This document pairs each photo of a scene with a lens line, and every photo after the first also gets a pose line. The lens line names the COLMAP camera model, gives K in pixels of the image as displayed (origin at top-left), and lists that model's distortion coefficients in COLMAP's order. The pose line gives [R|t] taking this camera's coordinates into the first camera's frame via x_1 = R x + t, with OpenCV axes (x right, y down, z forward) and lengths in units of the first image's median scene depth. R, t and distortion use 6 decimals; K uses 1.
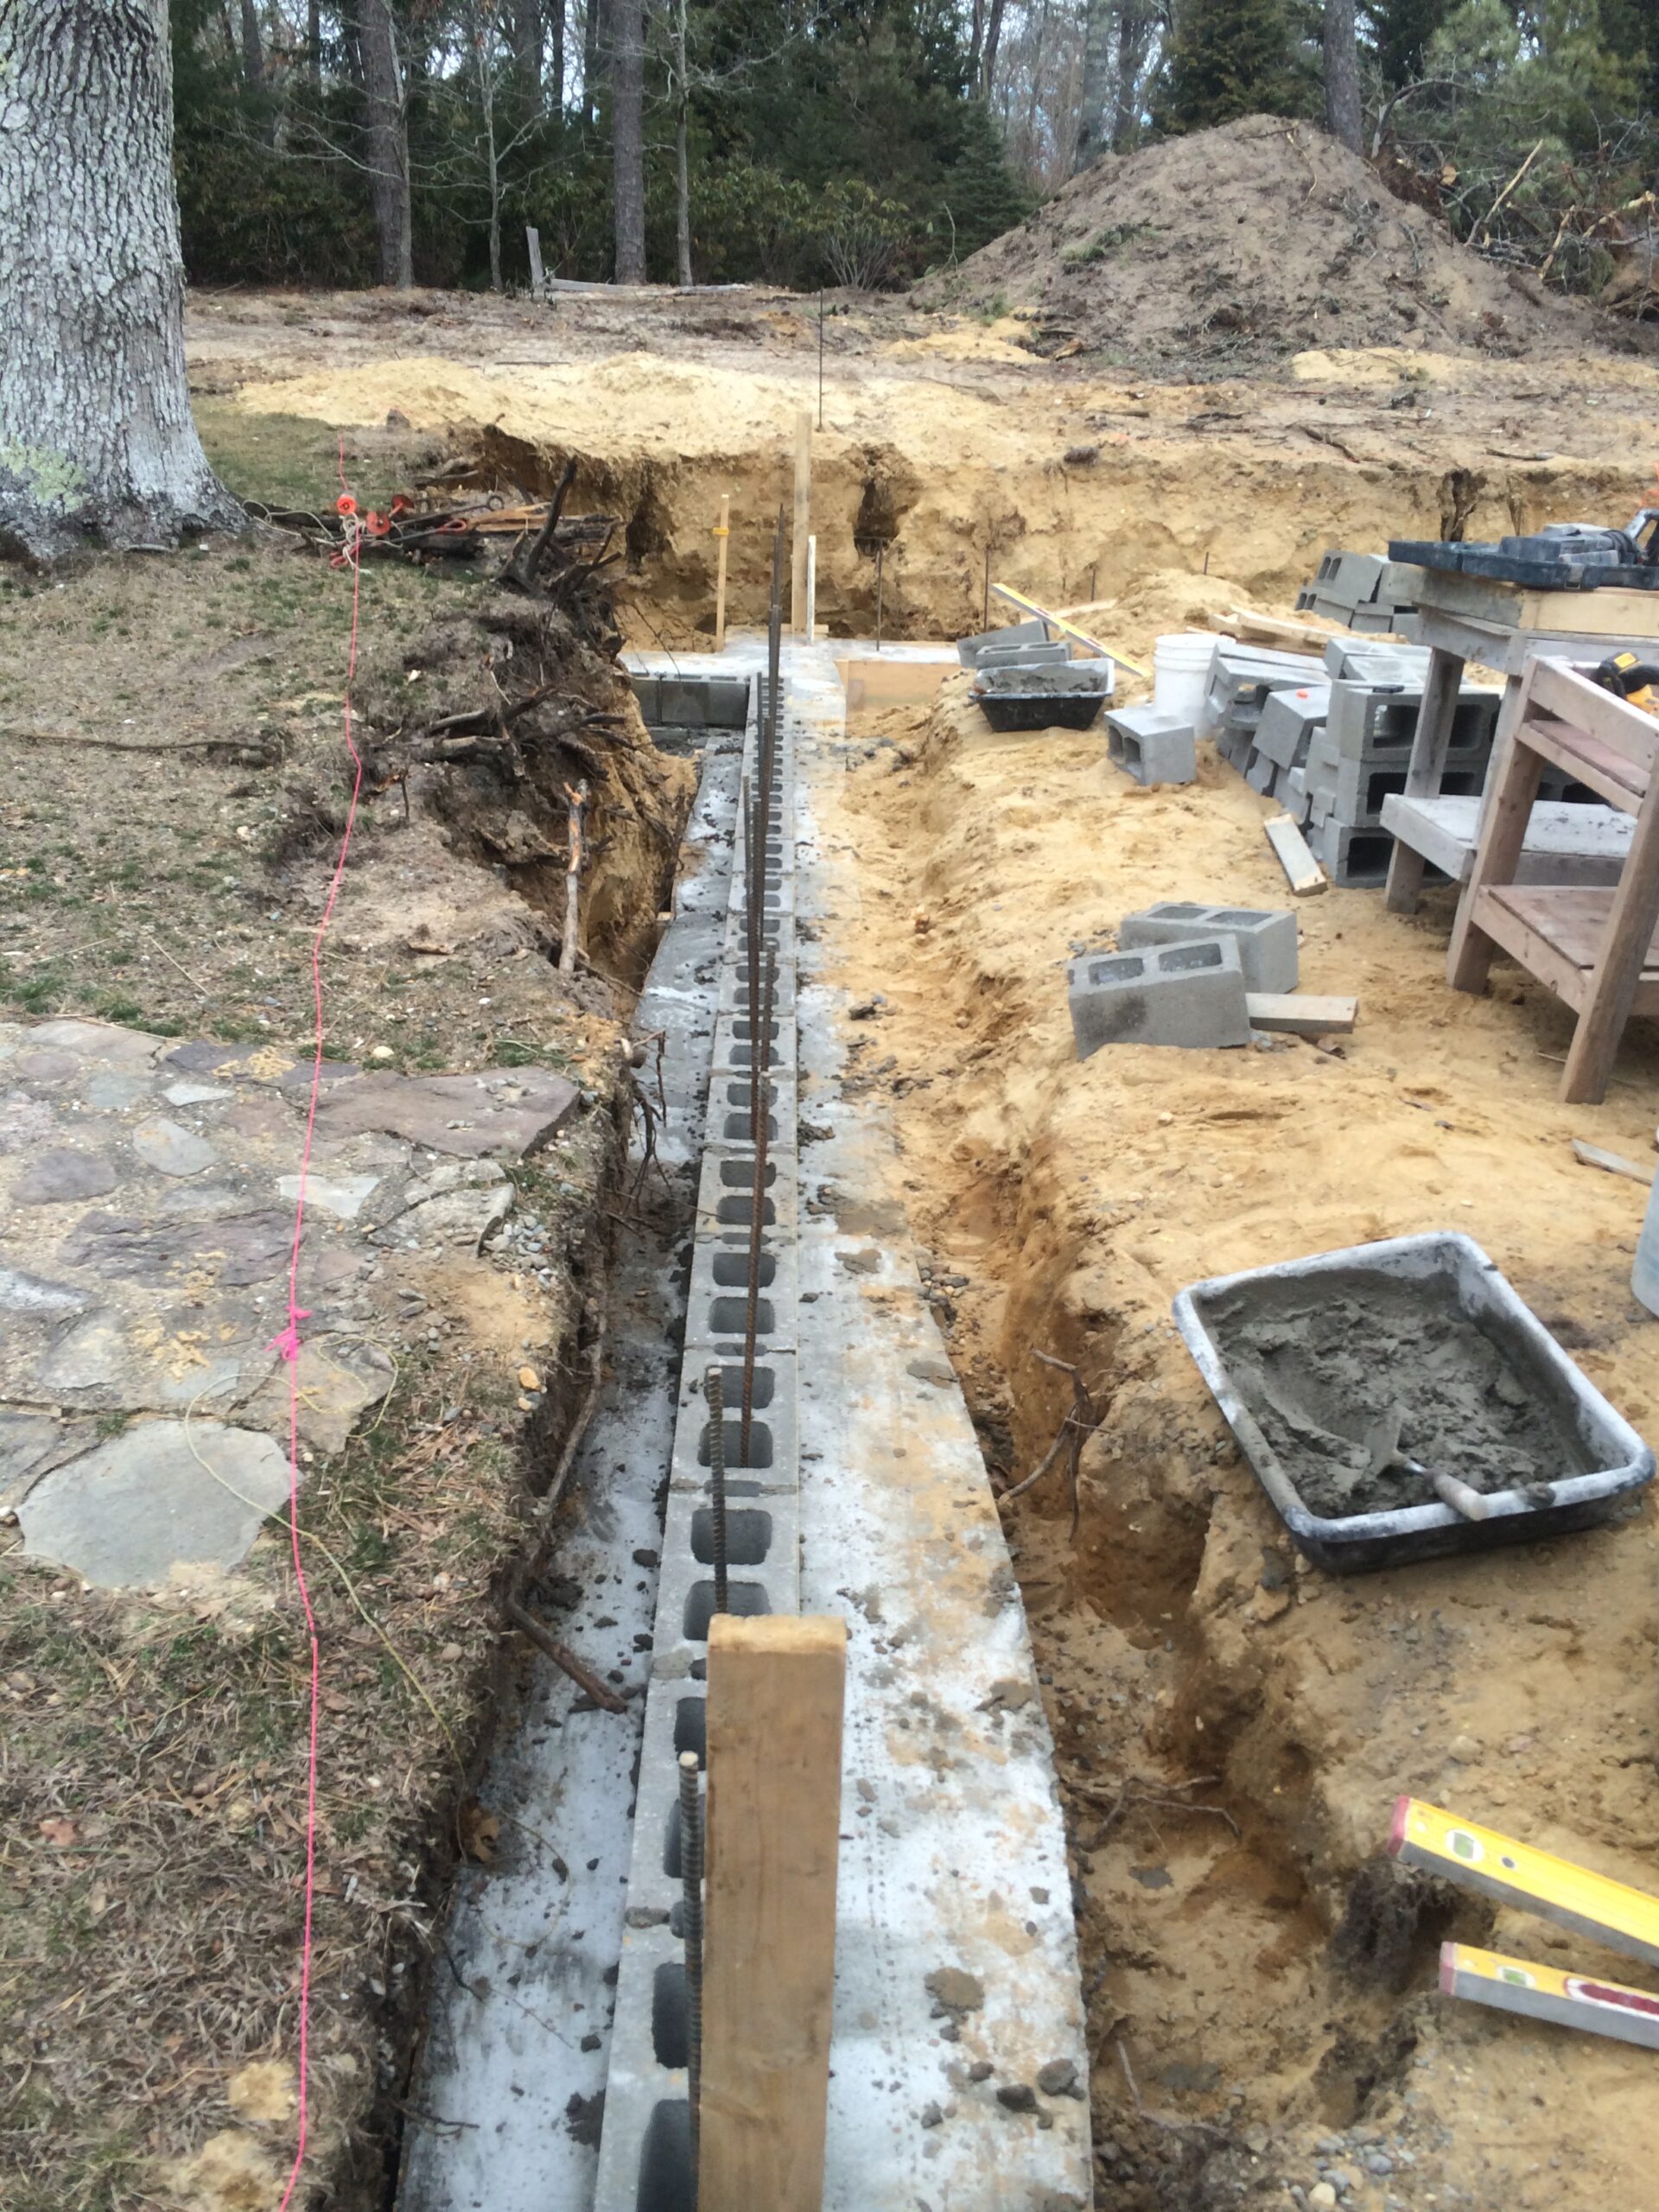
lens RADIAL K [[1877.5, 0, 799.1], [0, 1877.5, 1205.6], [0, 0, 1]] dist [0.085630, -0.106621]
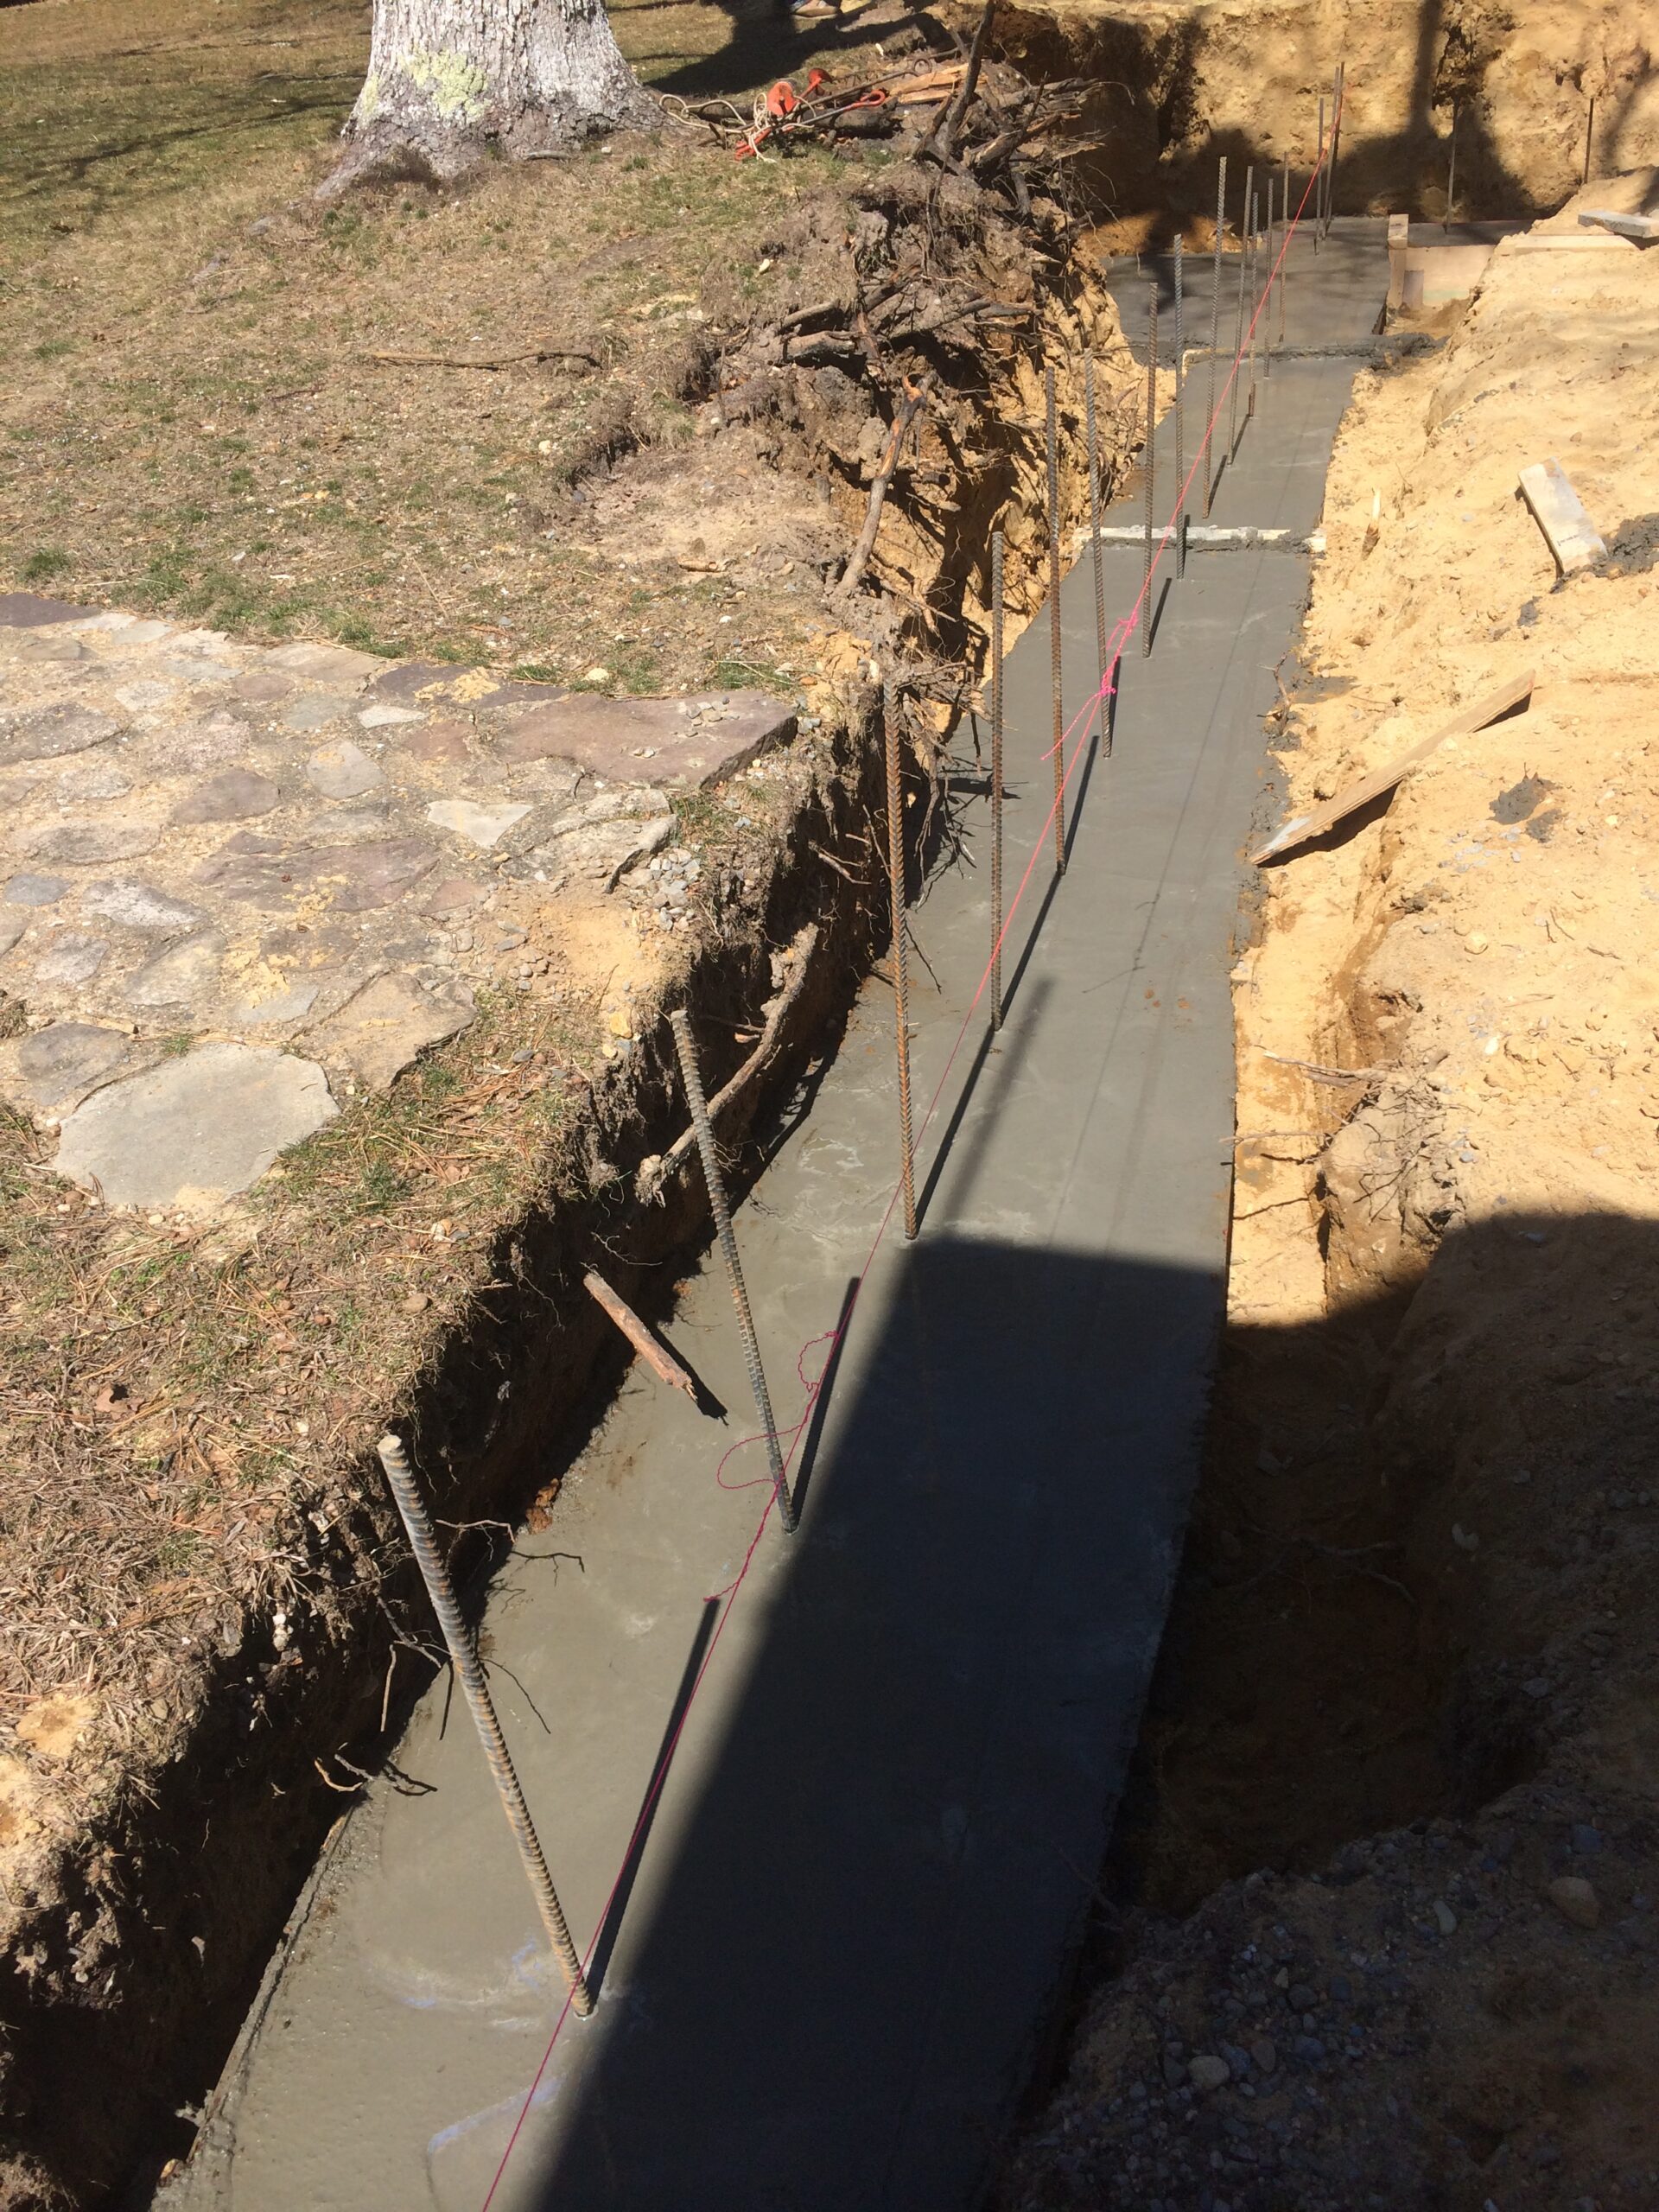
lens RADIAL K [[1877.5, 0, 787.0], [0, 1877.5, 1175.4], [0, 0, 1]] dist [0.085630, -0.106621]
pose [[0.949215, 0.073133, -0.306011, 0.150991], [-0.027887, 0.988338, 0.149698, 0.018108], [0.313390, -0.133562, 0.940185, 0.114194]]
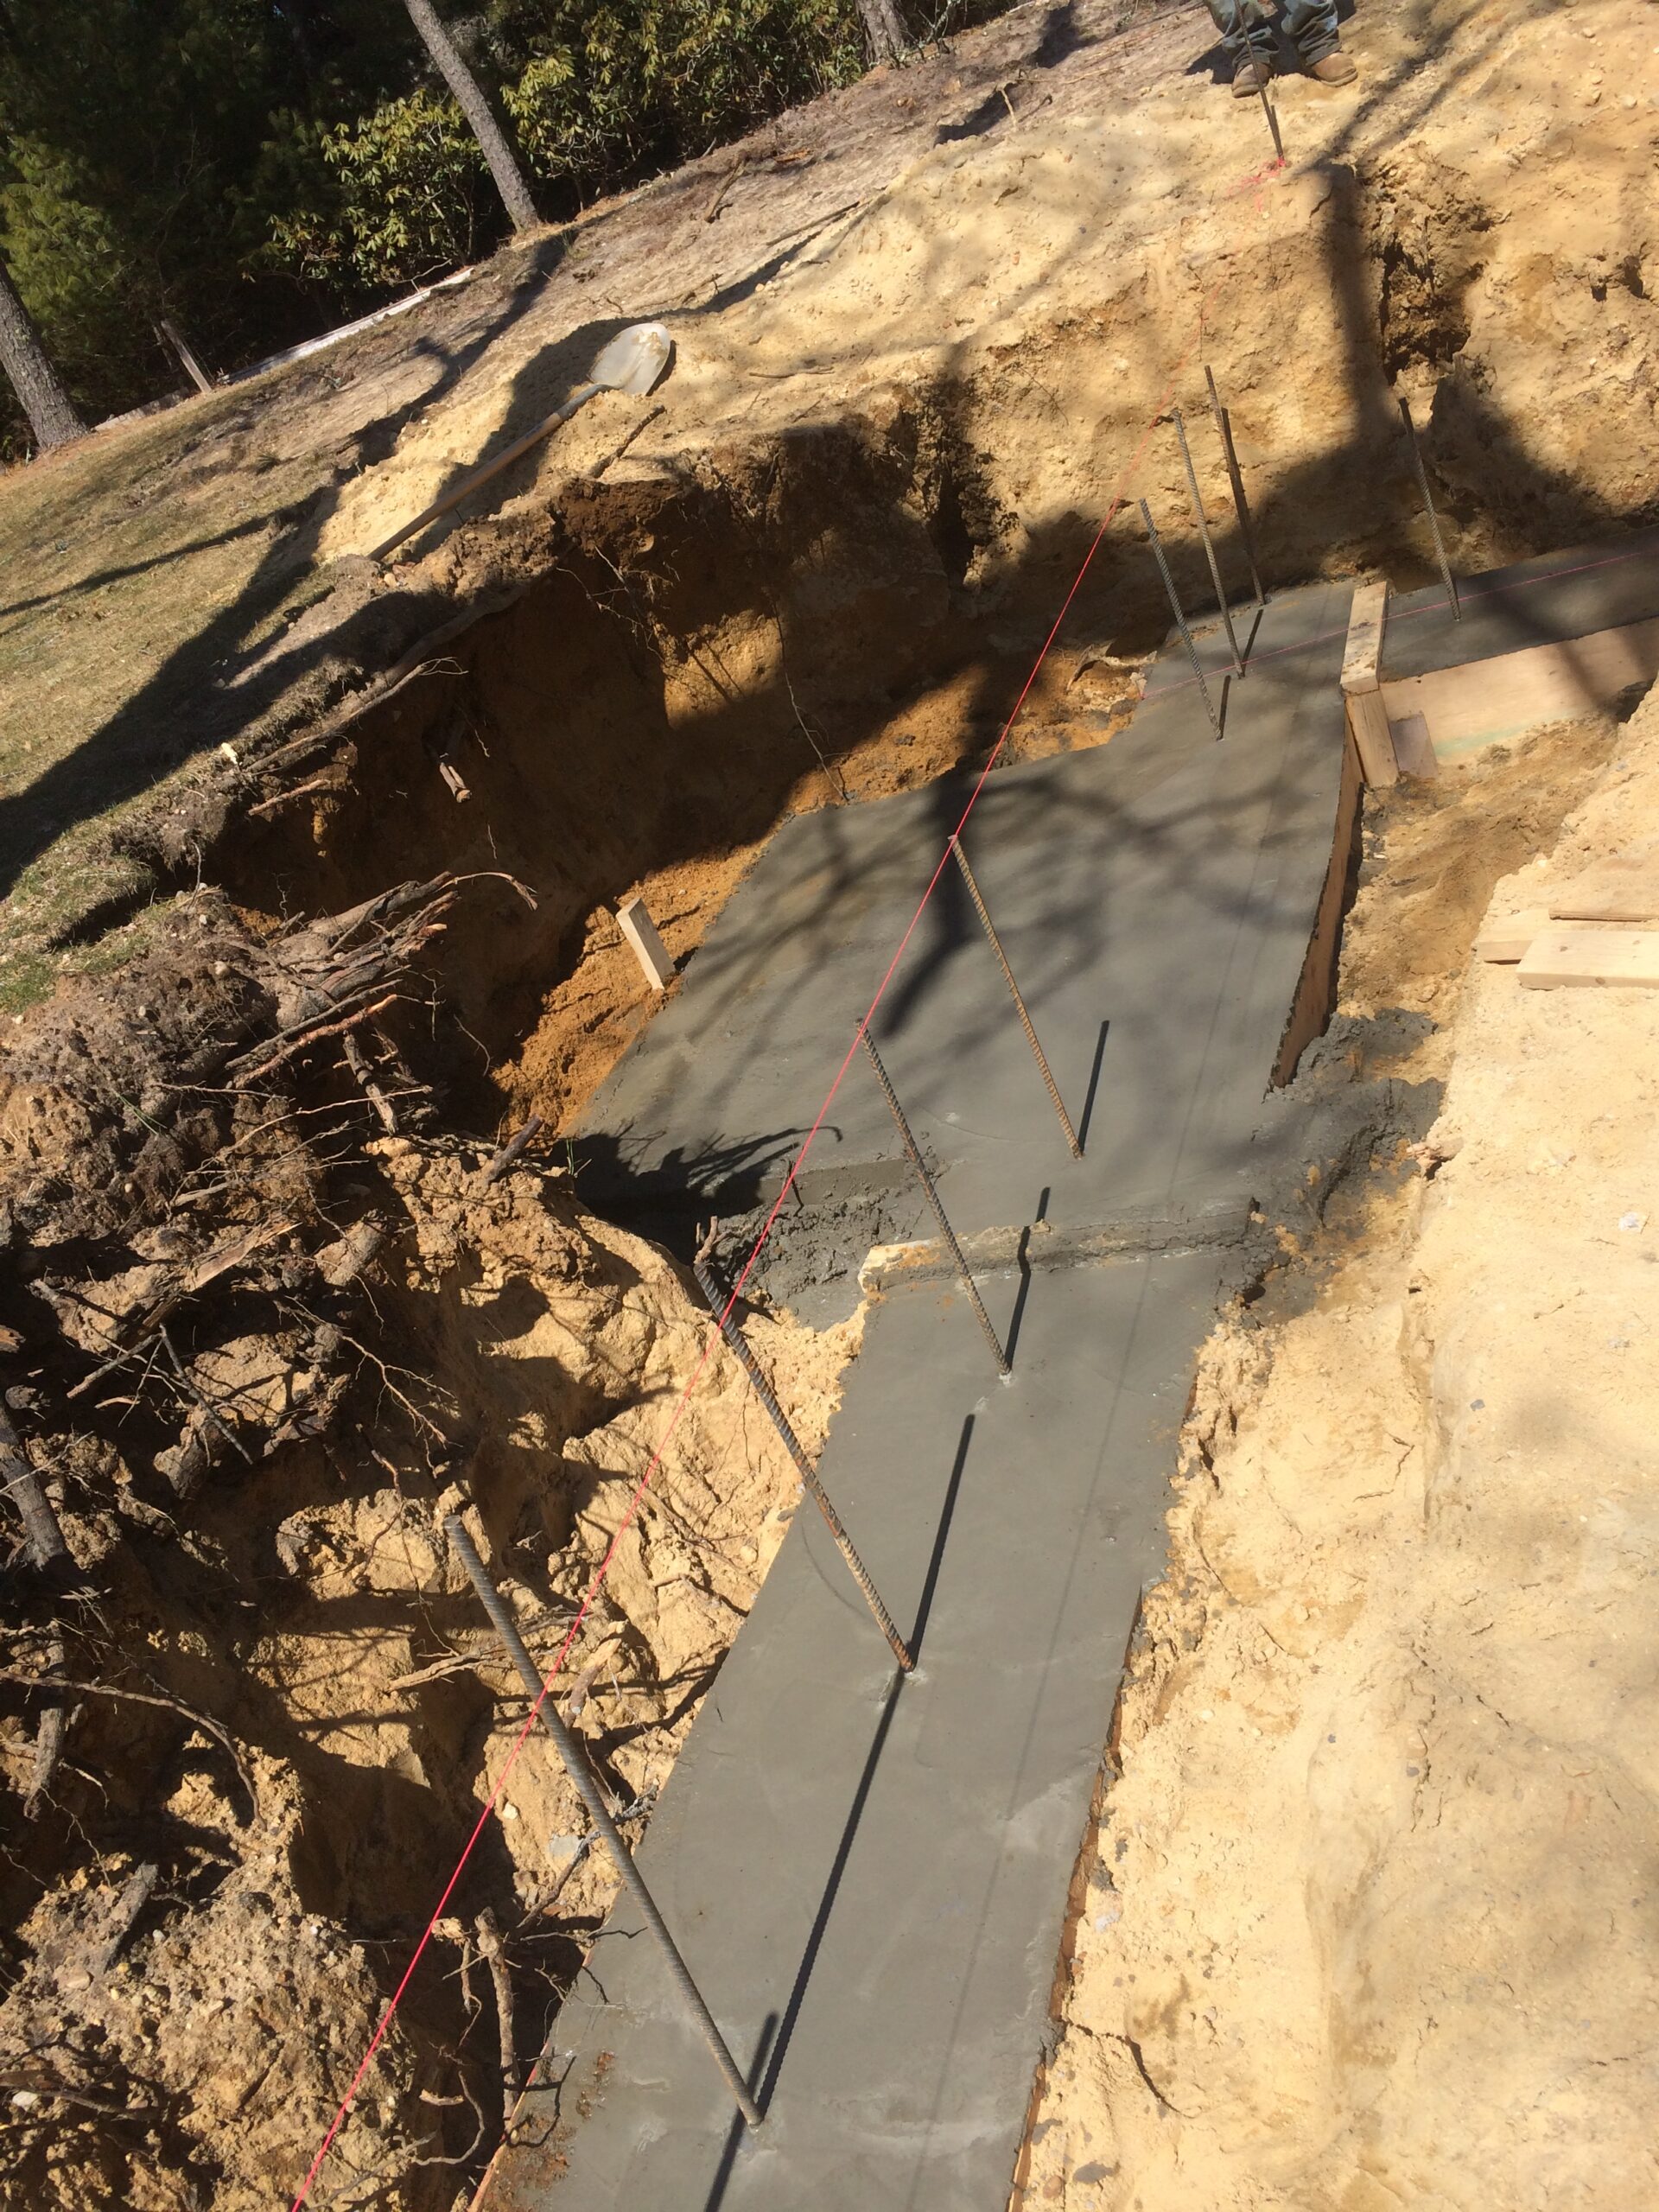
lens RADIAL K [[1877.5, 0, 826.8], [0, 1877.5, 1114.4], [0, 0, 1]] dist [0.085630, -0.106621]
pose [[0.870193, -0.166678, -0.463663, 0.289886], [0.217152, 0.974458, 0.057247, -0.651179], [0.442278, -0.150501, 0.884160, 1.382214]]
